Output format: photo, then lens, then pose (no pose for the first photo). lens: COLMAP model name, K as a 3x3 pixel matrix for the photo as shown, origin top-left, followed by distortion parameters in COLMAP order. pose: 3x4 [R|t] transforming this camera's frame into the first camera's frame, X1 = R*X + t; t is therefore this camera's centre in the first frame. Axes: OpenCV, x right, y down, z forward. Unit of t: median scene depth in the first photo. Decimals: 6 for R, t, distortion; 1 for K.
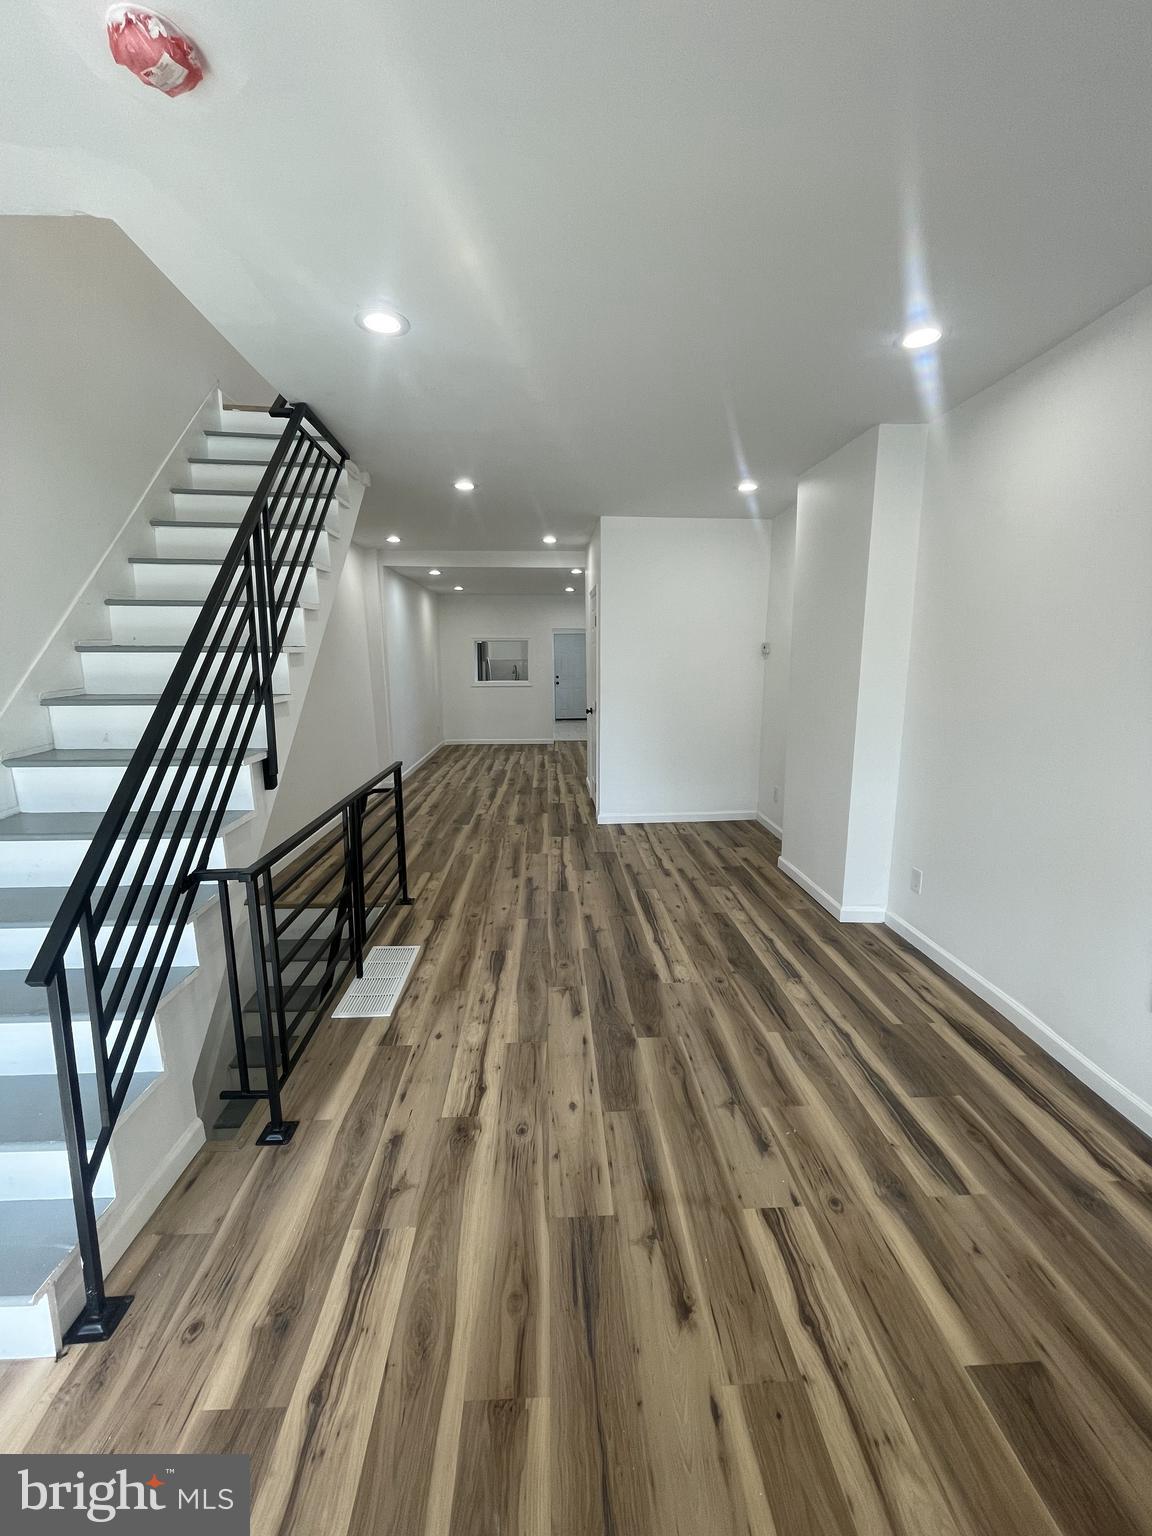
lens RADIAL K [[627.9, 0, 576.0], [0, 627.9, 768.0], [0, 0, 1]] dist [-0.000578, -0.000535]
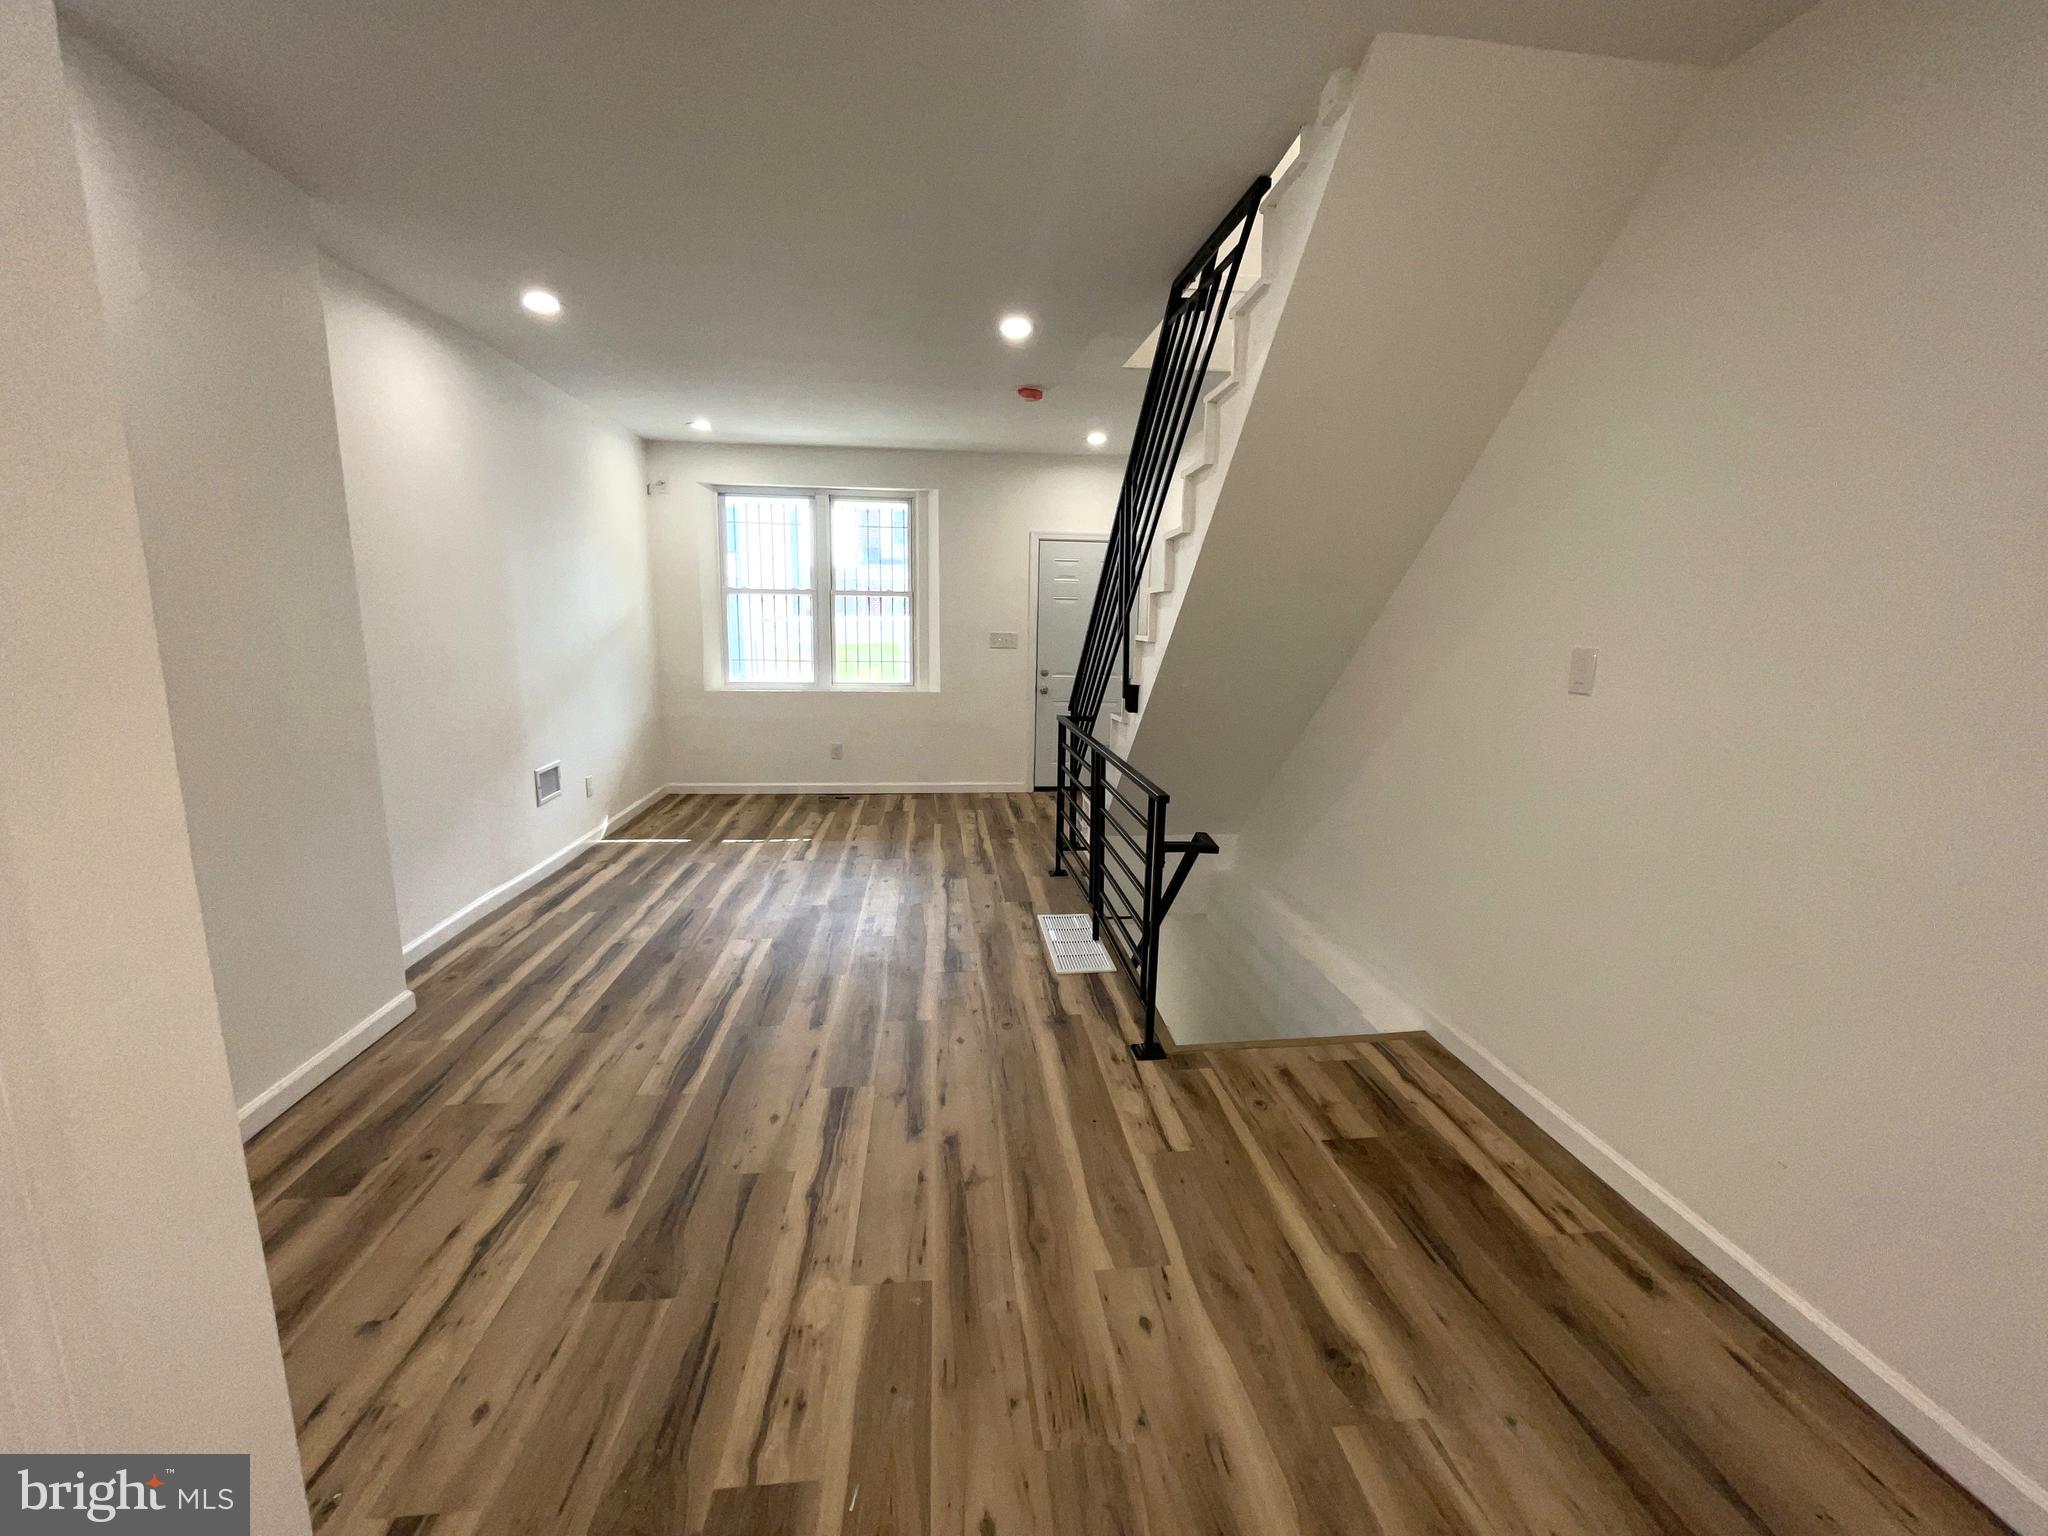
lens RADIAL K [[837.2, 0, 1024.0], [0, 837.2, 768.0], [0, 0, 1]] dist [-0.000578, -0.000535]
pose [[-0.998231, 0.002533, -0.059407, -0.167580], [-0.018428, 0.936720, 0.349593, -0.349096], [0.056533, 0.350069, -0.935016, 2.118949]]
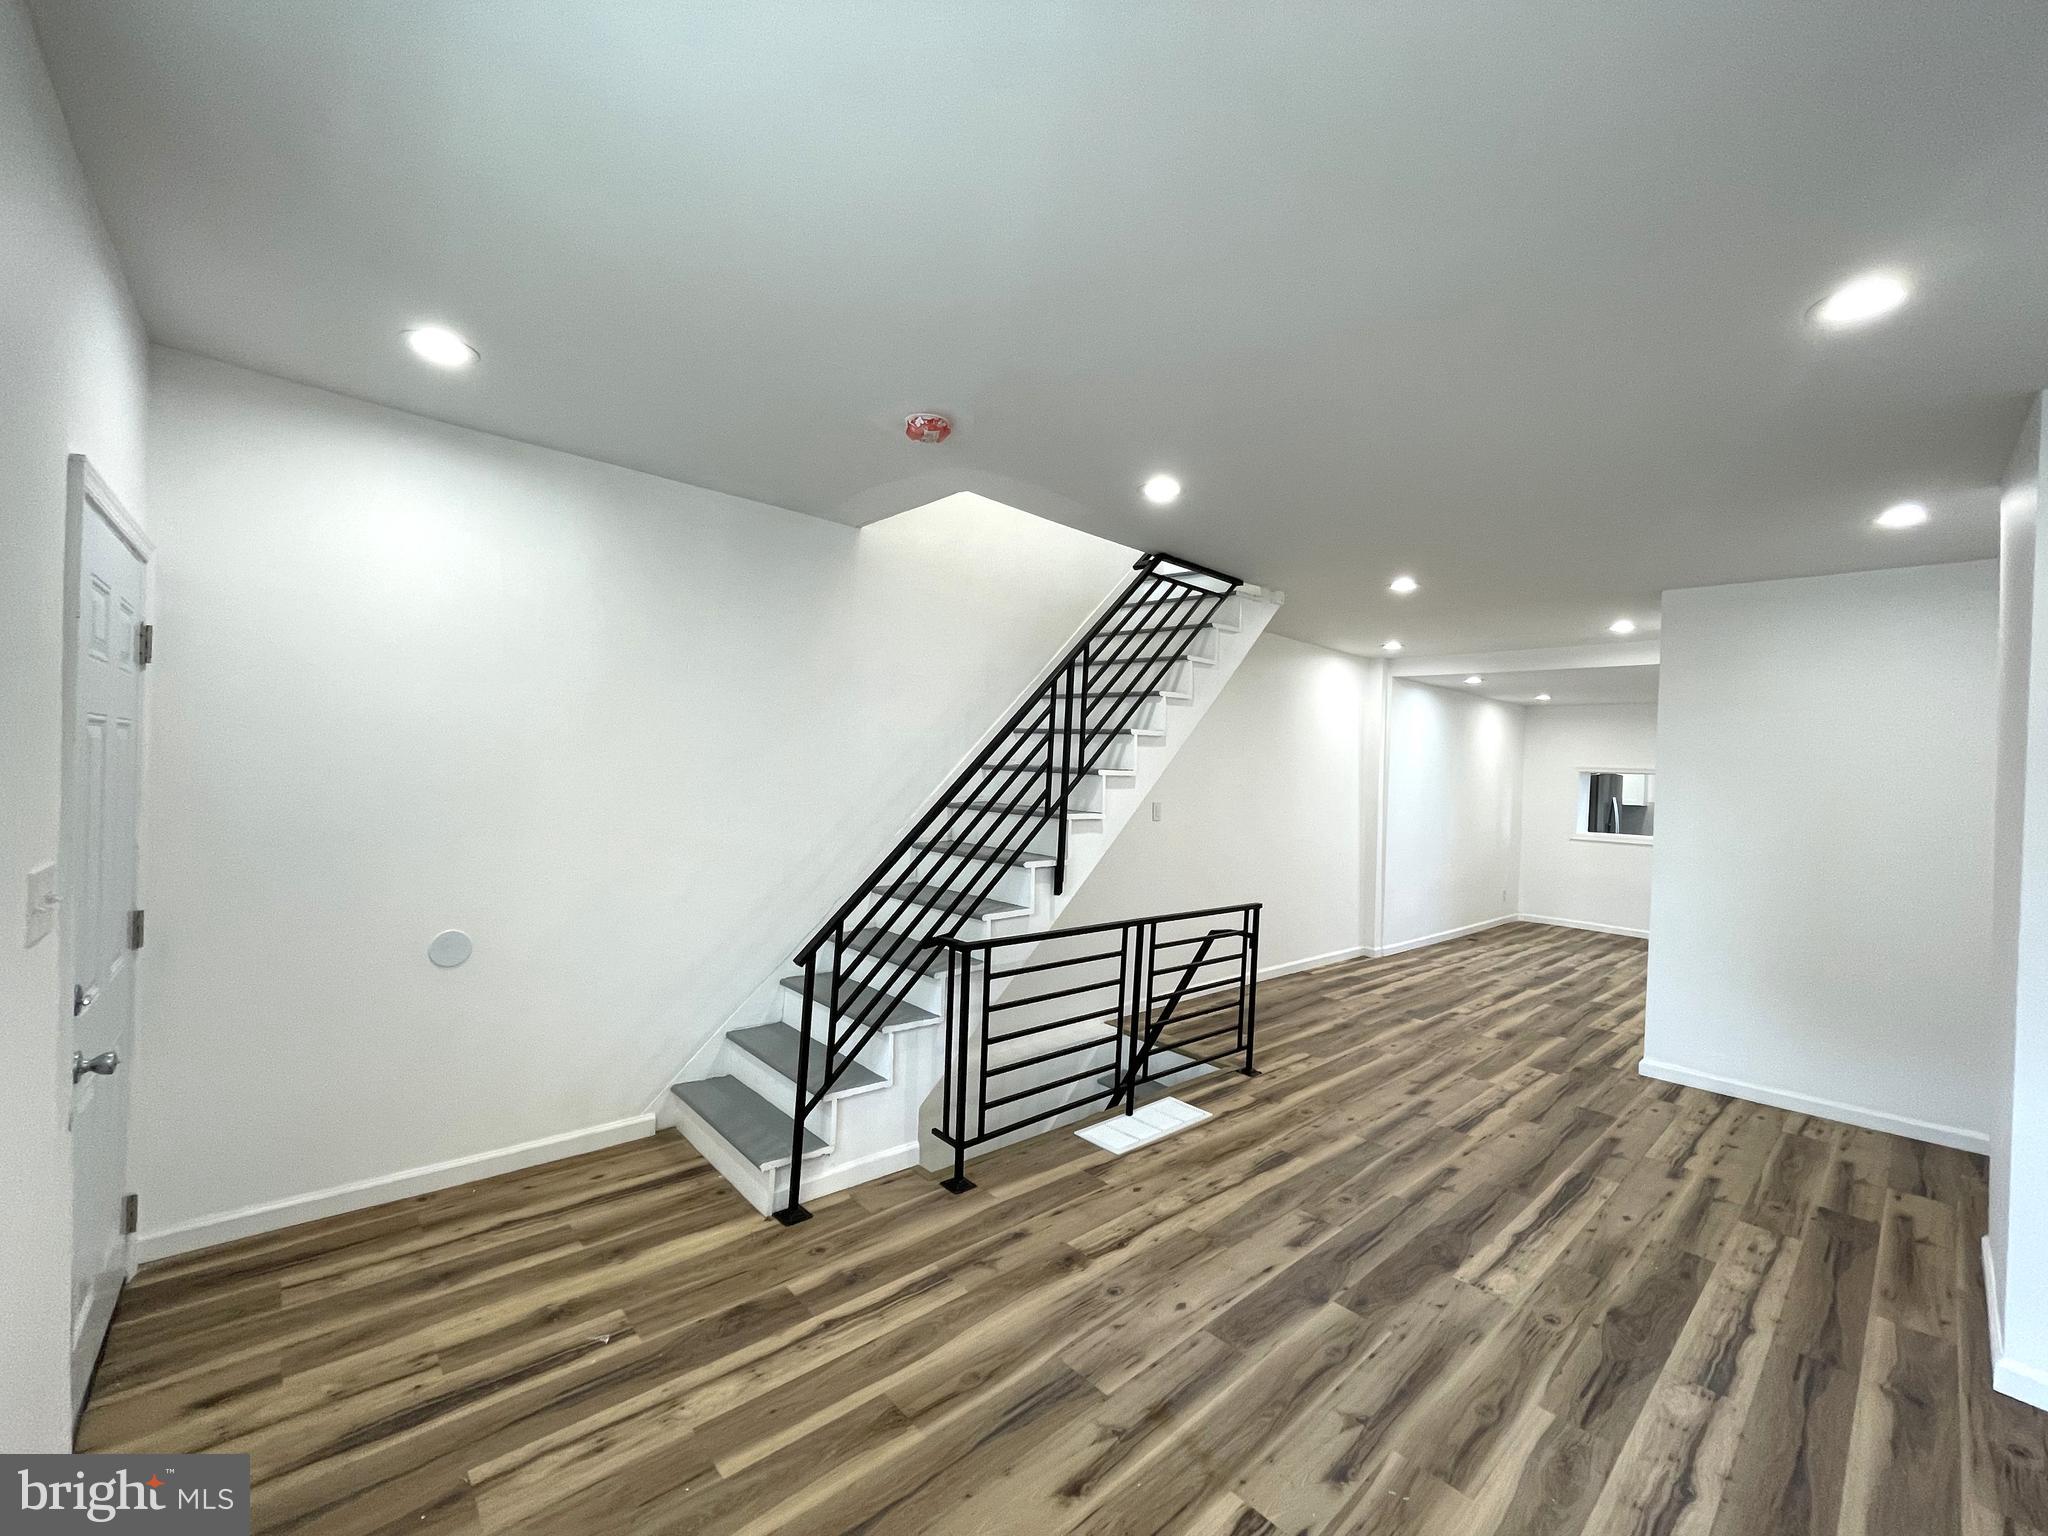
lens RADIAL K [[837.2, 0, 1024.0], [0, 837.2, 768.0], [0, 0, 1]] dist [-0.000578, -0.000535]
pose [[0.638260, 0.027279, -0.769337, 0.520771], [-0.177049, 0.977784, -0.112214, -0.007927], [0.749184, 0.207832, 0.628911, -0.019637]]
